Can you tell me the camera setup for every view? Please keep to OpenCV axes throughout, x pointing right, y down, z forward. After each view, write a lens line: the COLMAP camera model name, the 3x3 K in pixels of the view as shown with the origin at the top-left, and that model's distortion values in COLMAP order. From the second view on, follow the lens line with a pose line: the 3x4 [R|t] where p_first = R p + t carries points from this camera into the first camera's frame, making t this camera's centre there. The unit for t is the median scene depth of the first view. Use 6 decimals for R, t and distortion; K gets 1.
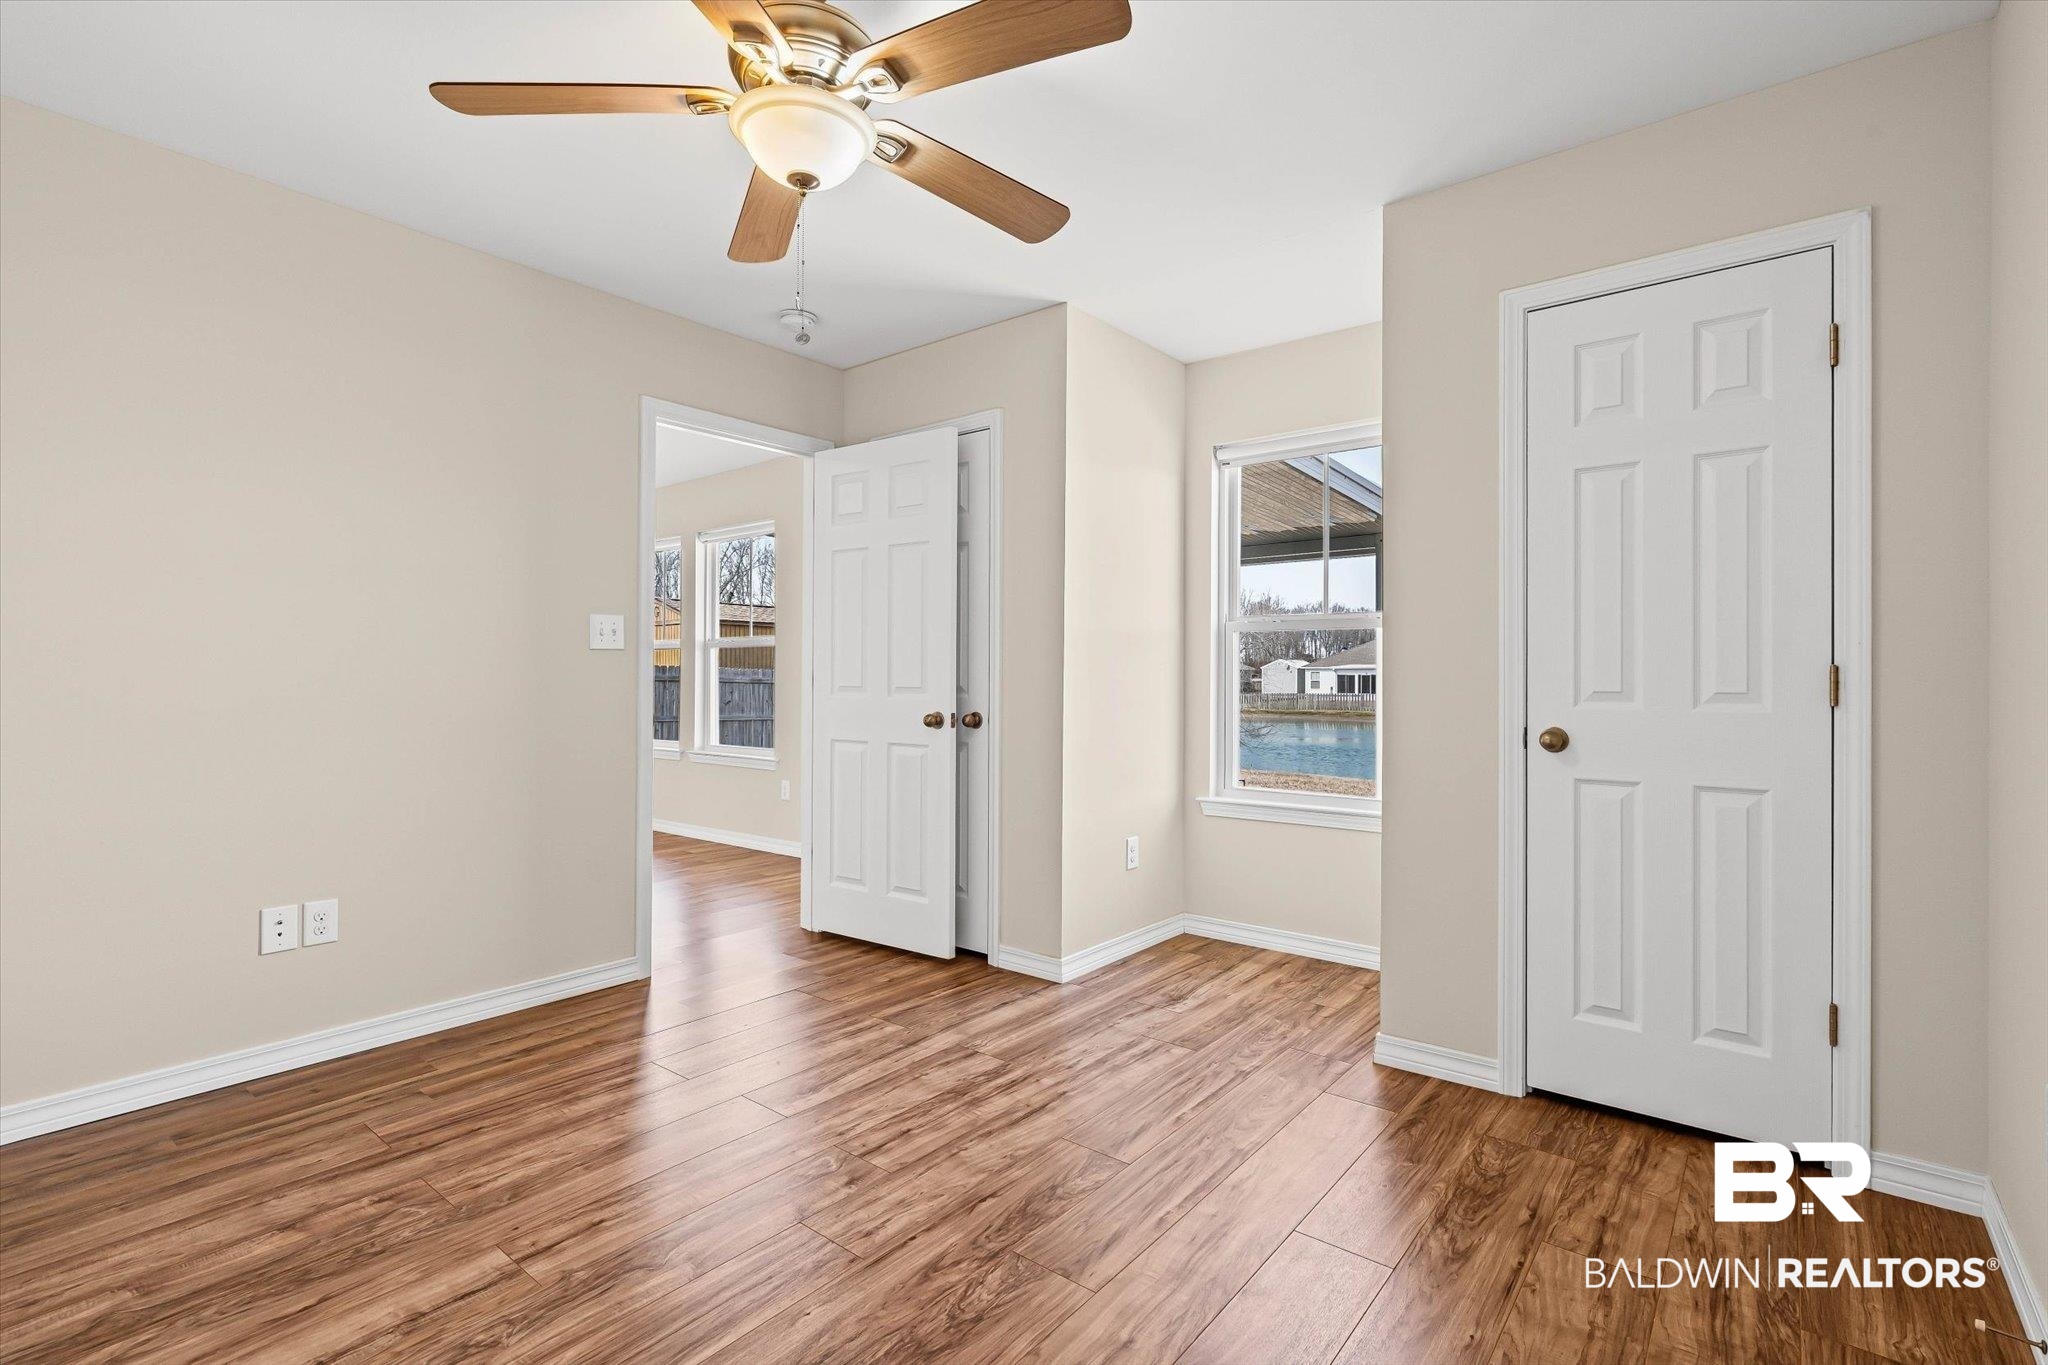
lens RADIAL K [[944.6, 0, 1017.5], [0, 944.6, 676.5], [0, 0, 1]] dist [0.002810, 0.000093]
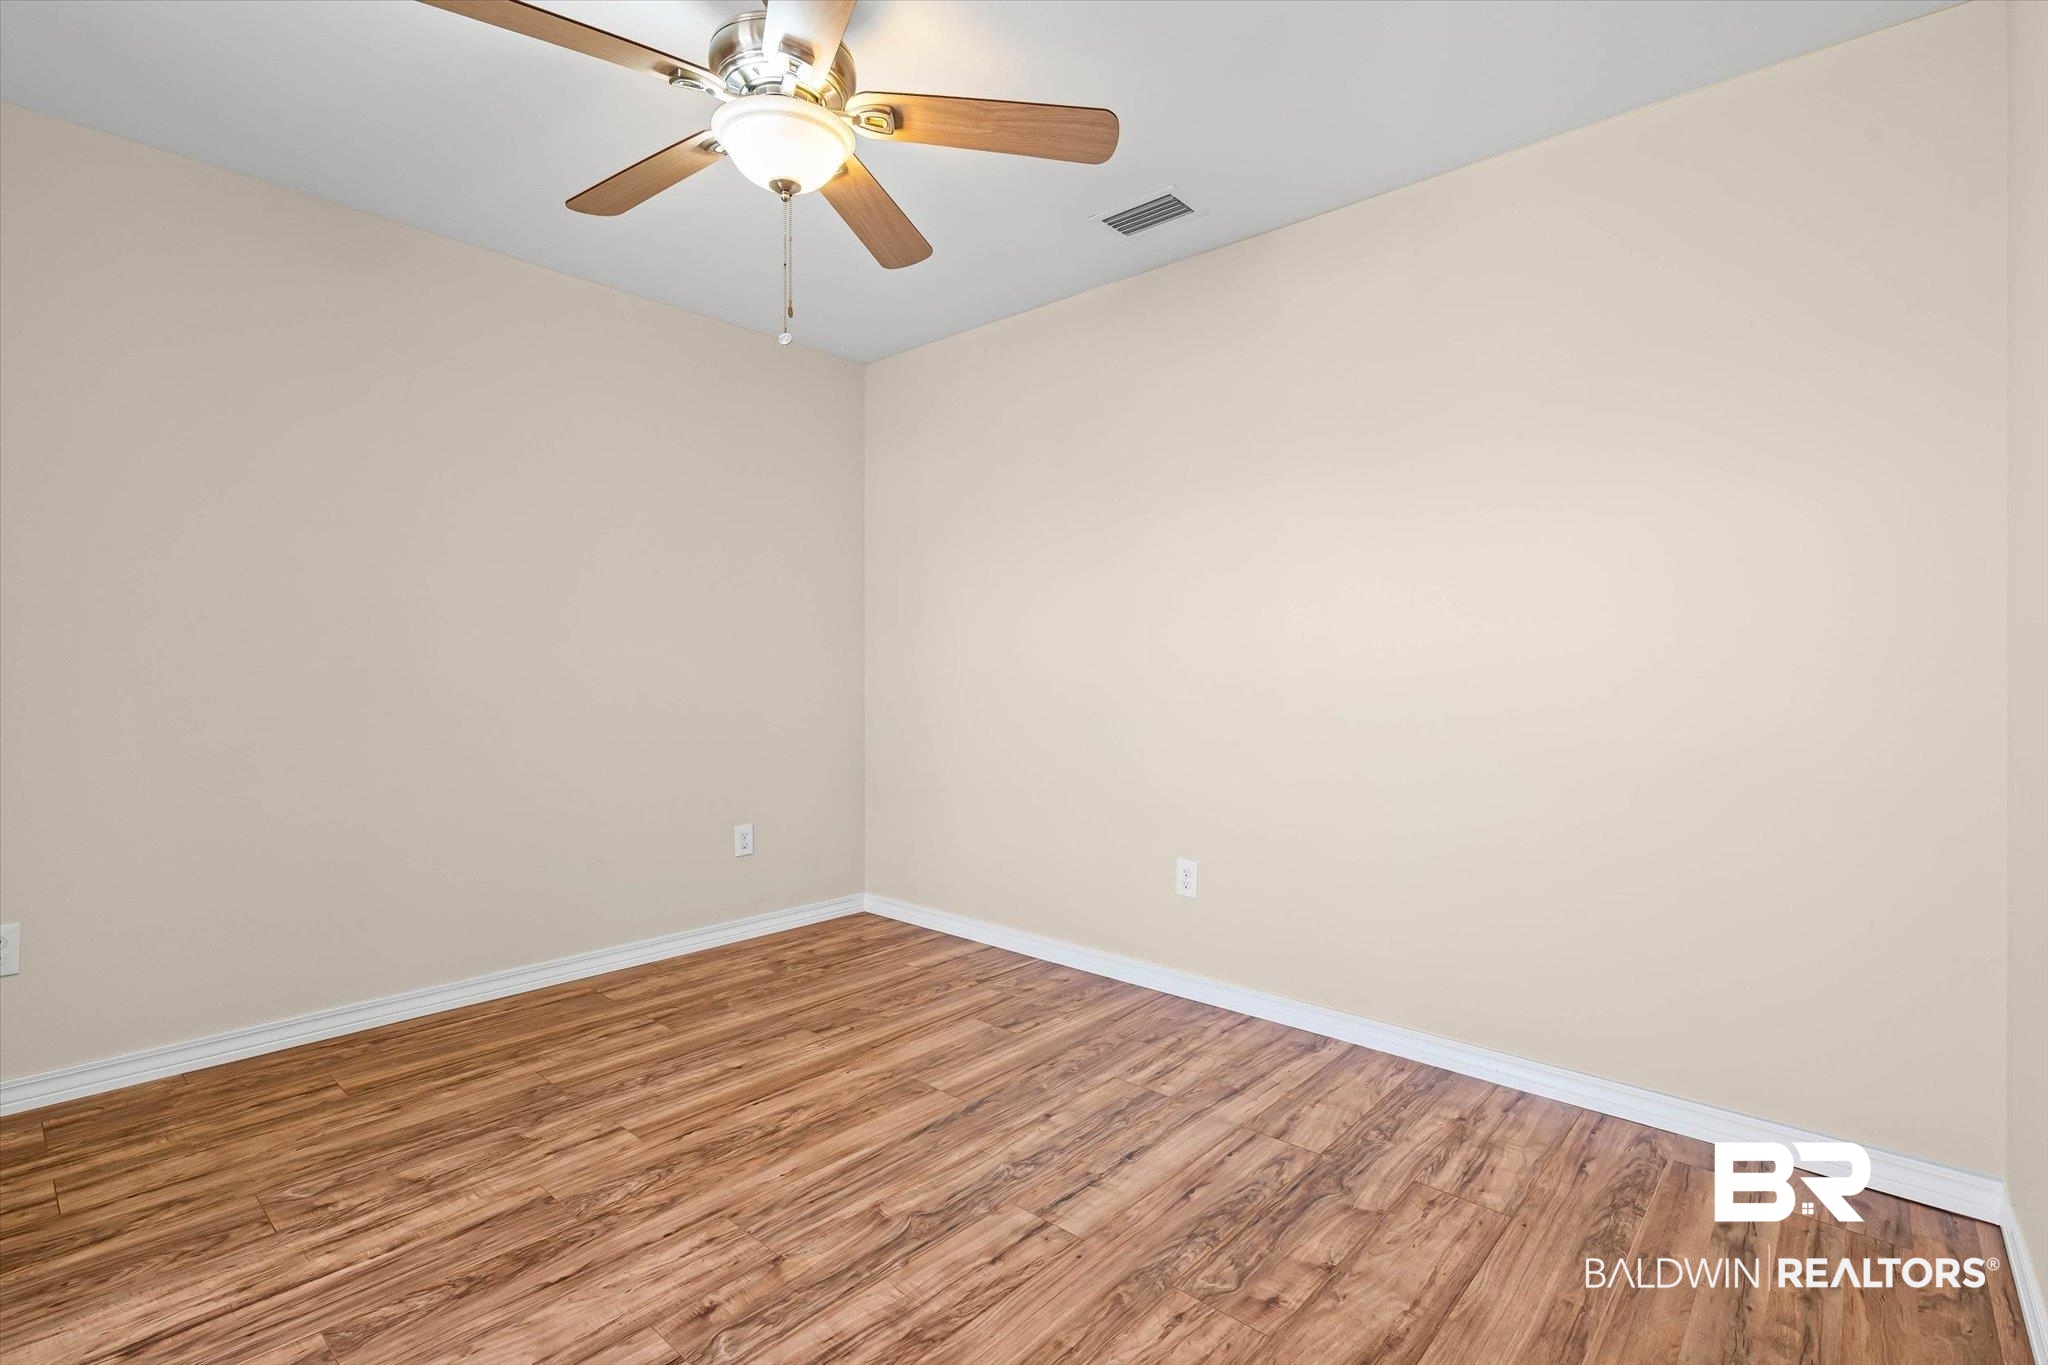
lens RADIAL K [[944.6, 0, 1017.5], [0, 944.6, 676.5], [0, 0, 1]] dist [0.002810, 0.000093]
pose [[-0.998754, -0.007763, 0.049296, -0.527989], [-0.007464, 0.999953, 0.006240, 0.003917], [-0.049342, 0.005864, -0.998765, 1.997775]]
